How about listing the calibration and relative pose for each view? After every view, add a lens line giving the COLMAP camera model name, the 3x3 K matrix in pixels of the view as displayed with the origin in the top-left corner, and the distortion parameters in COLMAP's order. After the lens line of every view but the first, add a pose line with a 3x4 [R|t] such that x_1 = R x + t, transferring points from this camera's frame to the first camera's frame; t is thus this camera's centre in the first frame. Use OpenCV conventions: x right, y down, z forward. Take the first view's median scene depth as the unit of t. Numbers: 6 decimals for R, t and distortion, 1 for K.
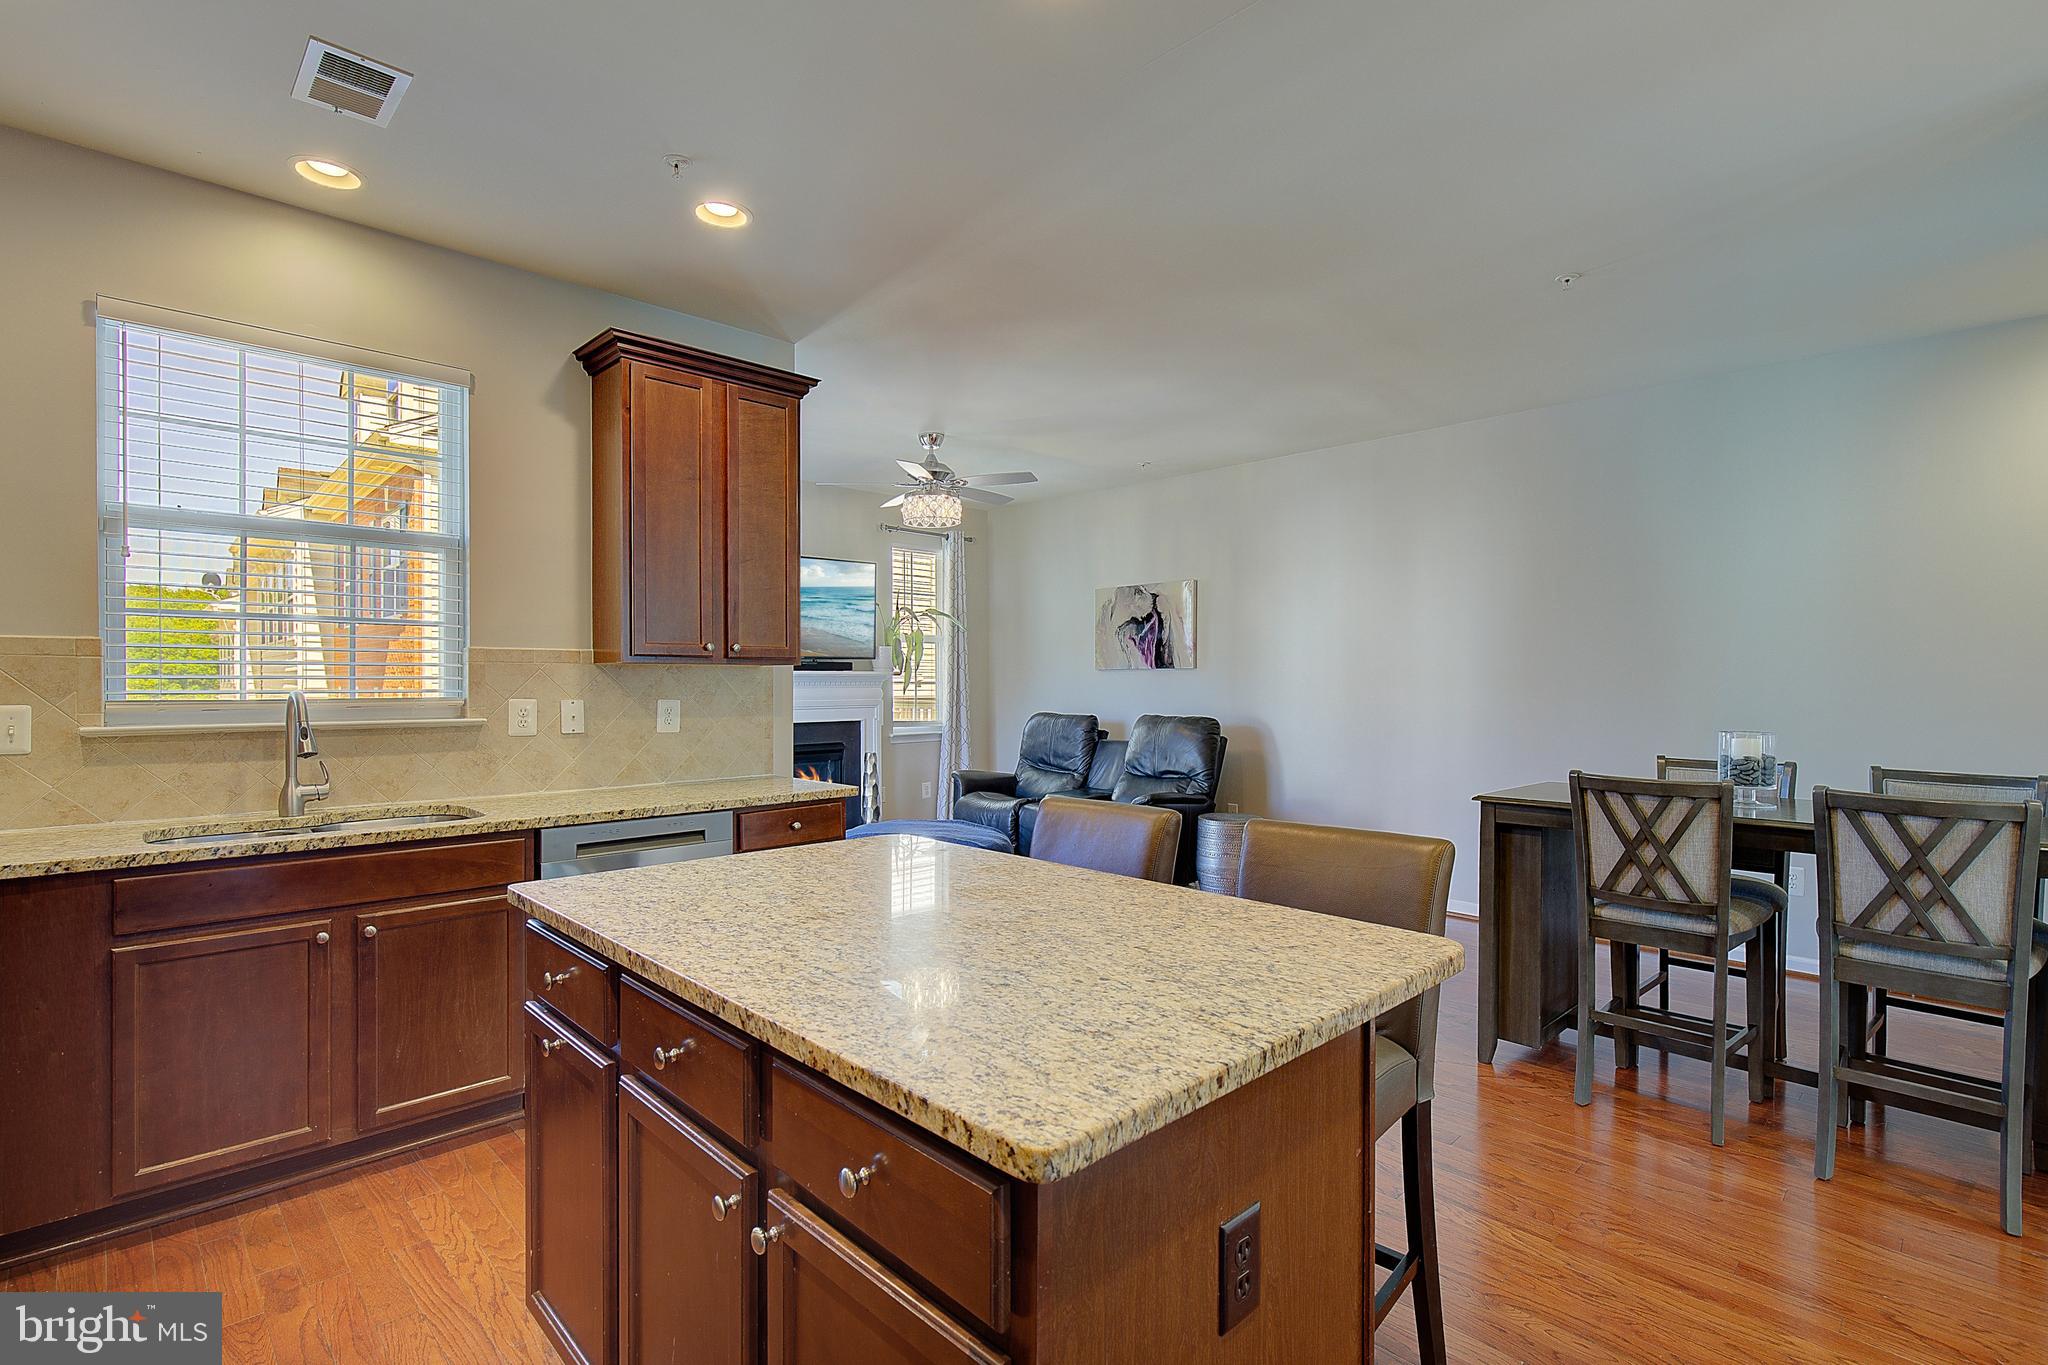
lens RADIAL K [[949.0, 0, 1043.0], [0, 949.0, 683.2], [0, 0, 1]] dist [0.002264, -0.002380]
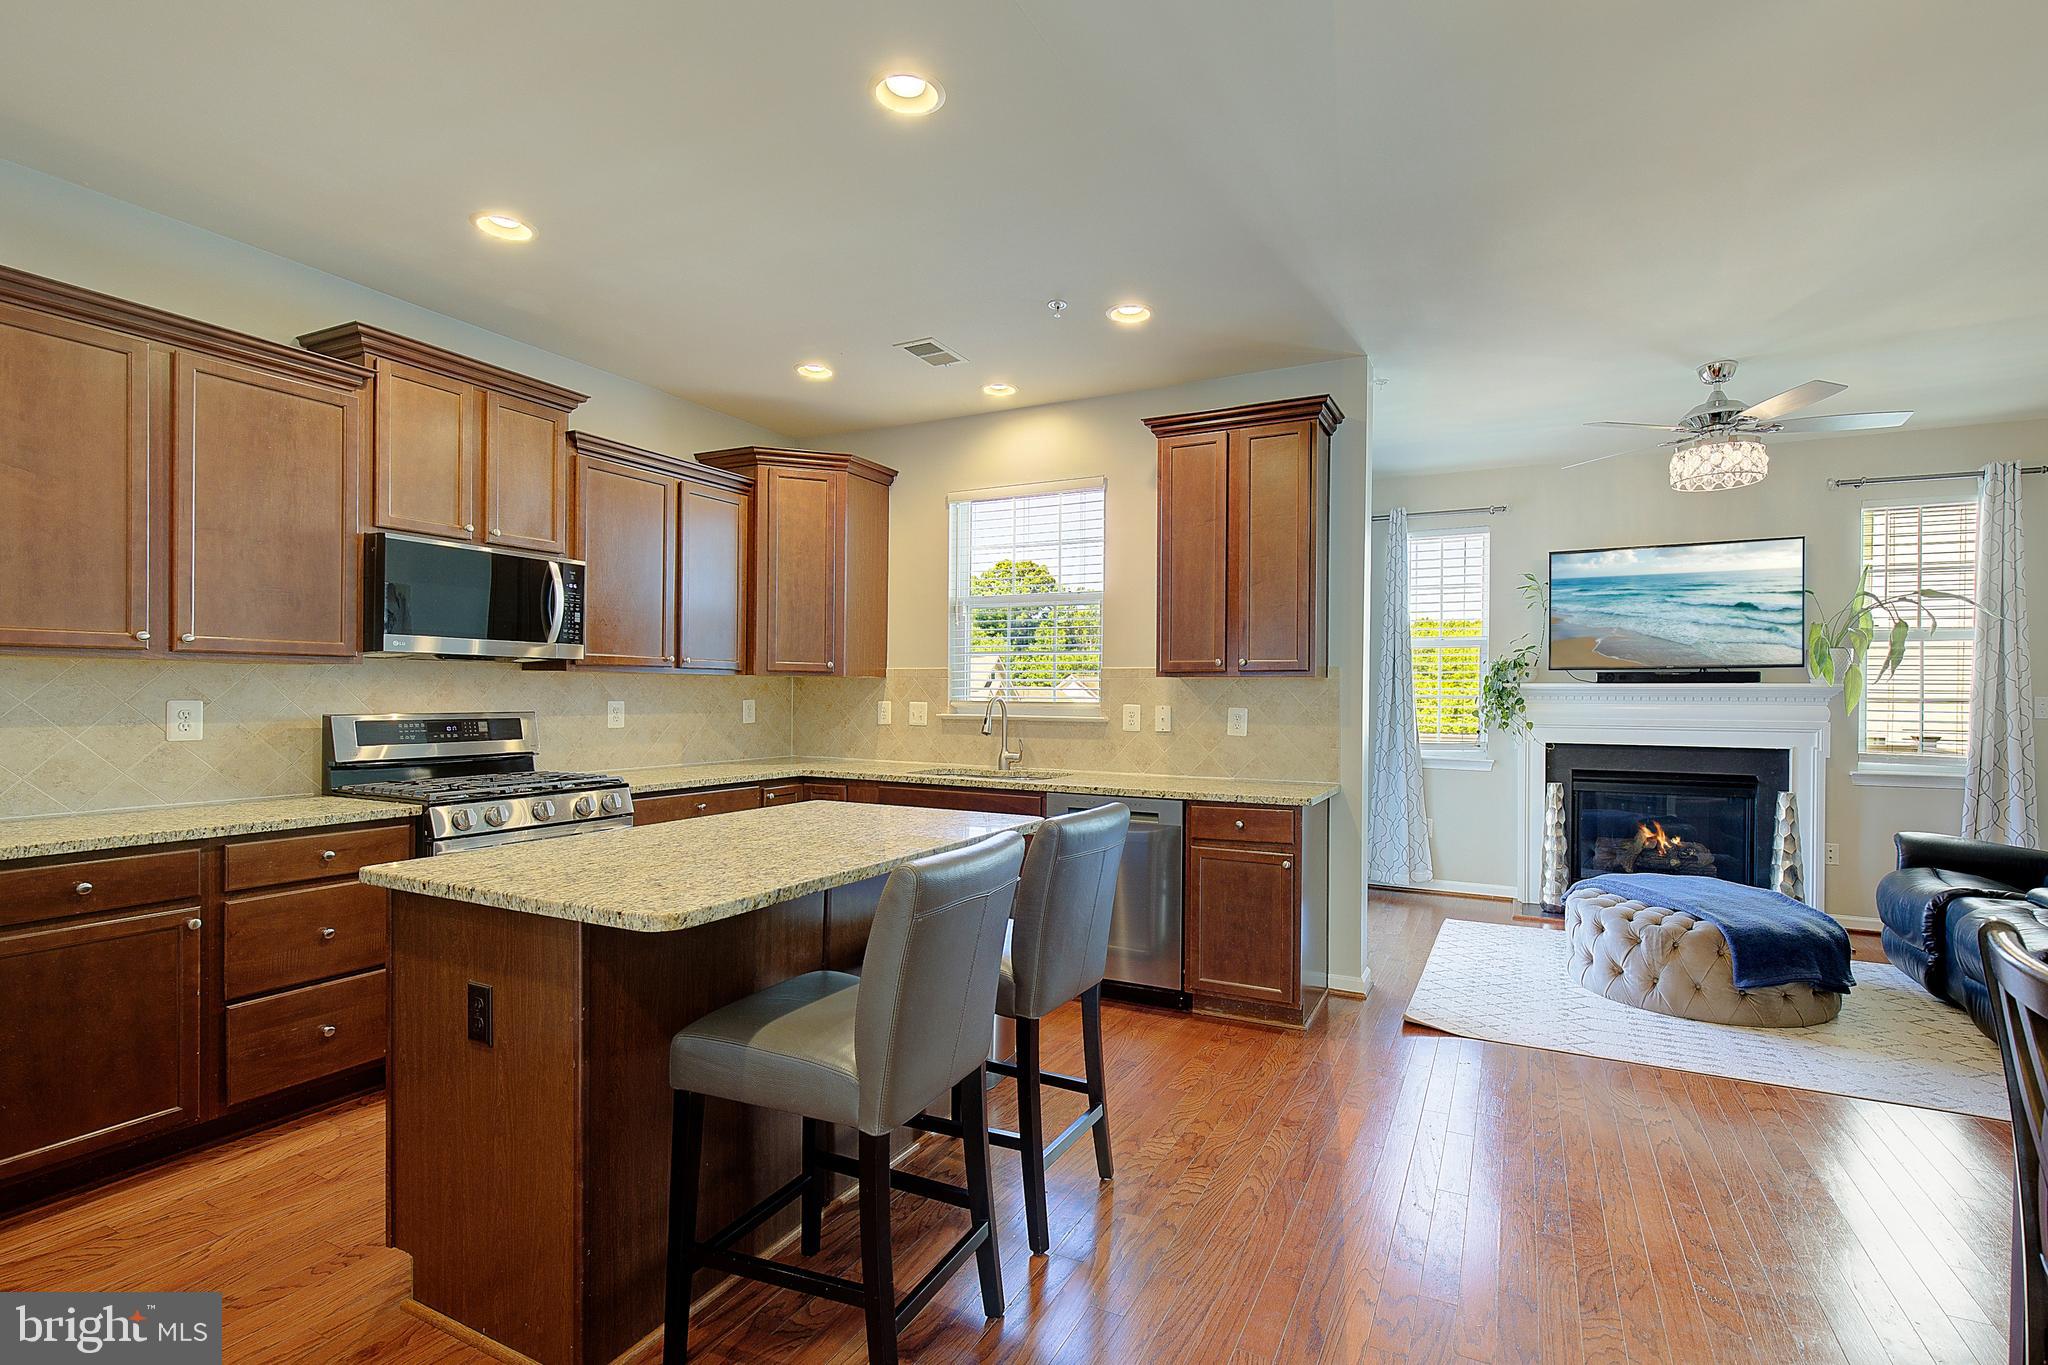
lens RADIAL K [[949.0, 0, 1028.3], [0, 949.0, 690.5], [0, 0, 1]] dist [0.002264, -0.002380]
pose [[0.313064, -0.001112, -0.949731, 0.670031], [-0.009663, 0.999944, -0.004357, 0.003714], [0.949683, 0.010541, 0.313036, 0.402605]]
